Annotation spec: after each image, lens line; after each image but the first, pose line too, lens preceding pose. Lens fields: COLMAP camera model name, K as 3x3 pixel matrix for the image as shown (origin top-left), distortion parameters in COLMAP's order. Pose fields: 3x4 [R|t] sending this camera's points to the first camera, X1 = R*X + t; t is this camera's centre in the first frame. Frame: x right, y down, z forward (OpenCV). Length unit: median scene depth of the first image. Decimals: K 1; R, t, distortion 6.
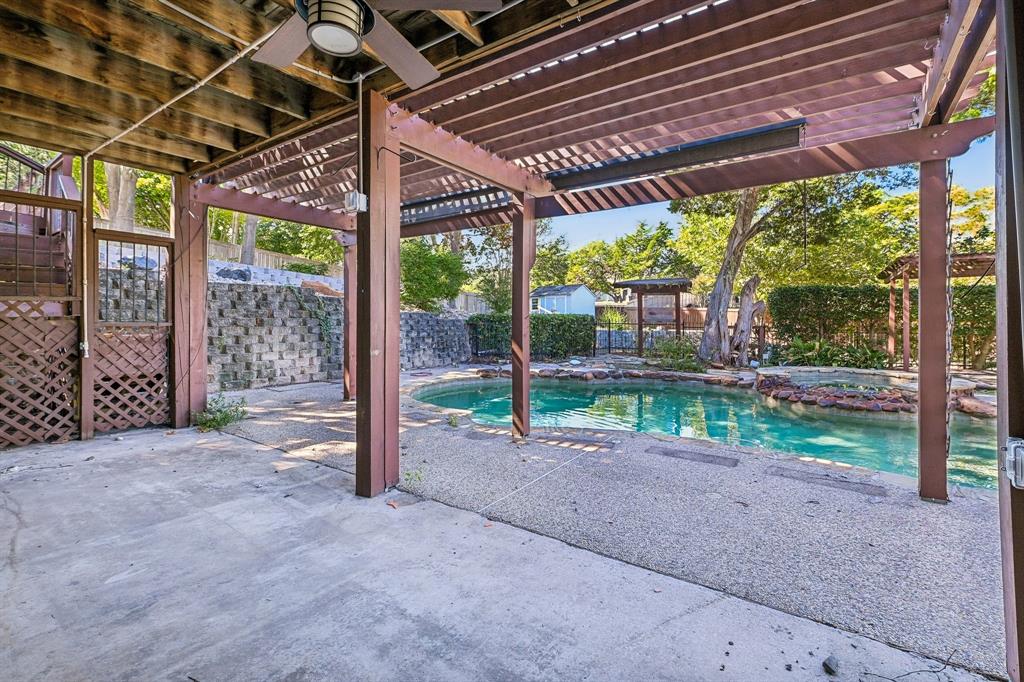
lens RADIAL K [[468.3, 0, 511.4], [0, 468.3, 331.9], [0, 0, 1]] dist [0.001219, 0.000026]
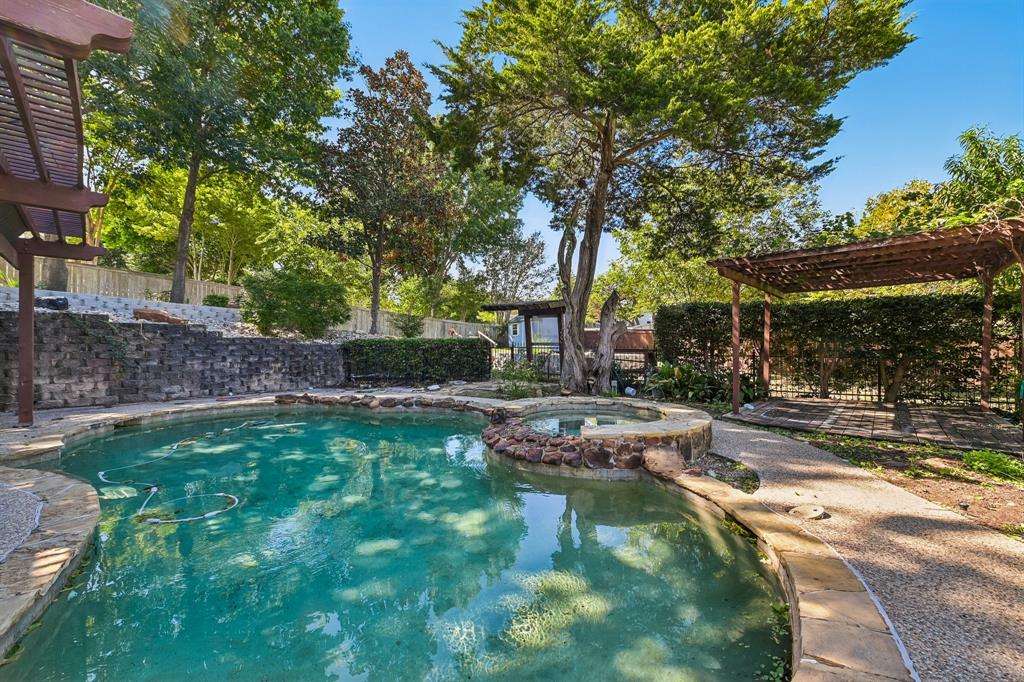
lens RADIAL K [[407.7, 0, 512.8], [0, 407.7, 344.5], [0, 0, 1]] dist [-0.000055, 0.000012]
pose [[0.985531, -0.007967, -0.169306, 0.568488], [0.002788, 0.999522, -0.030800, 0.002405], [0.169471, 0.029883, 0.985082, 0.242717]]
